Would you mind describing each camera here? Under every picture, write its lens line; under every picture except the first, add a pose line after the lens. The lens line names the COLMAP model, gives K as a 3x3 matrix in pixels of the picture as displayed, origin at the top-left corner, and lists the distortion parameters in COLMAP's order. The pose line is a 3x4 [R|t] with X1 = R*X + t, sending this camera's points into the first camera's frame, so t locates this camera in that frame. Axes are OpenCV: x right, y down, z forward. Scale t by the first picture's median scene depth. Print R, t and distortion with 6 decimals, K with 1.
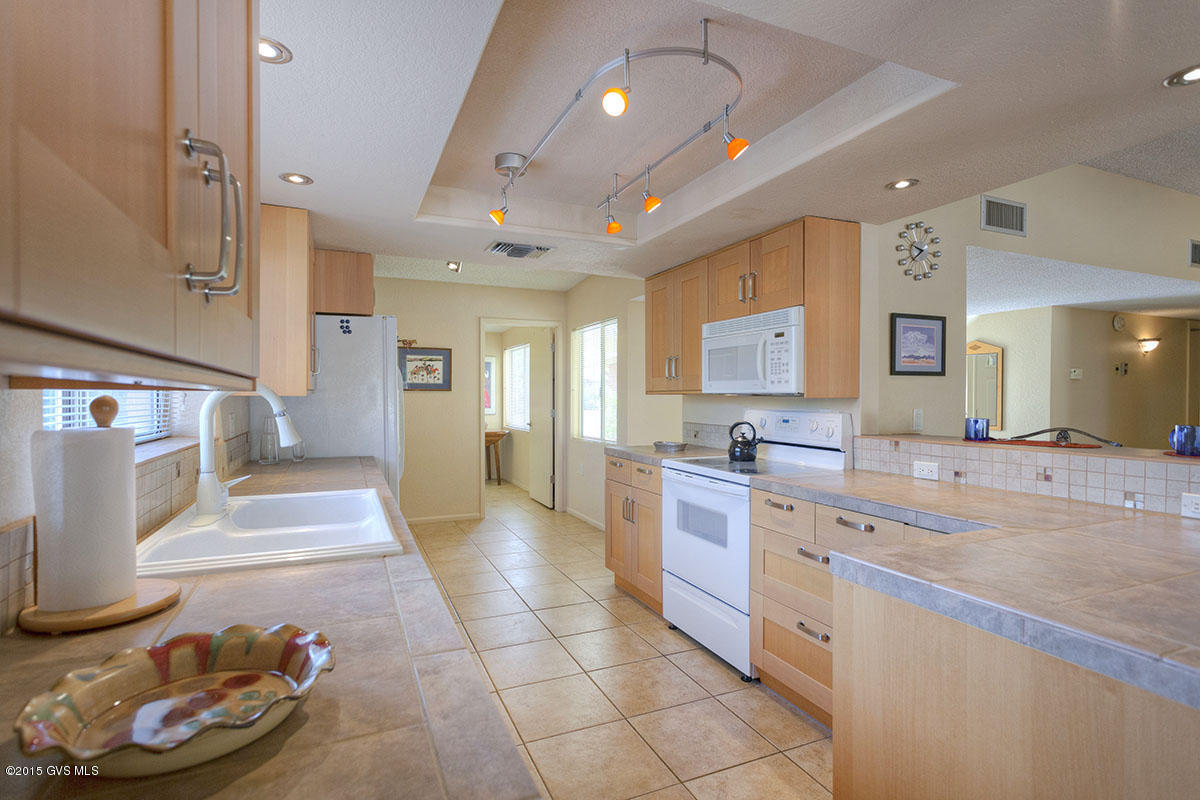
lens RADIAL K [[576.5, 0, 598.0], [0, 576.5, 398.9], [0, 0, 1]] dist [0.001481, 0.000083]
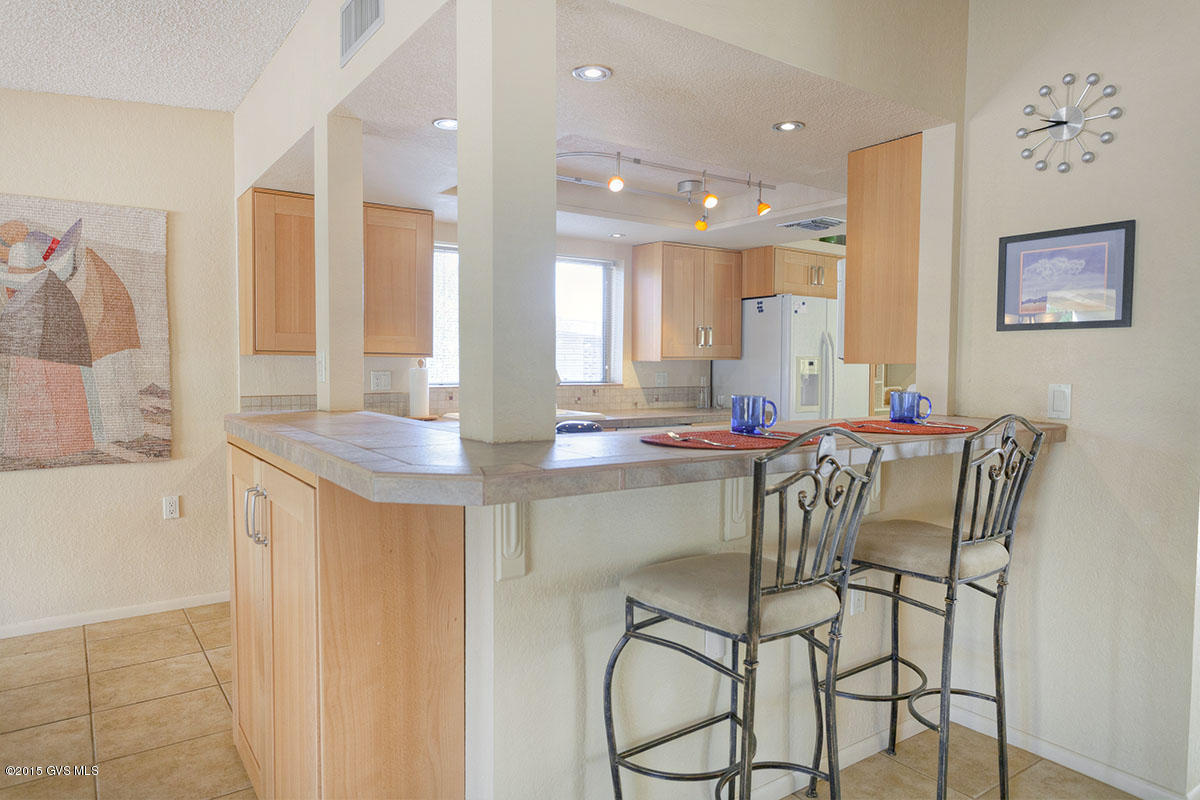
lens RADIAL K [[760.8, 0, 600.6], [0, 760.8, 399.6], [0, 0, 1]] dist [-0.002332, -0.000500]
pose [[0.201100, 0.050169, -0.978285, 1.239648], [-0.018965, 0.998700, 0.047318, 0.005289], [0.979387, 0.009038, 0.201790, 0.357338]]
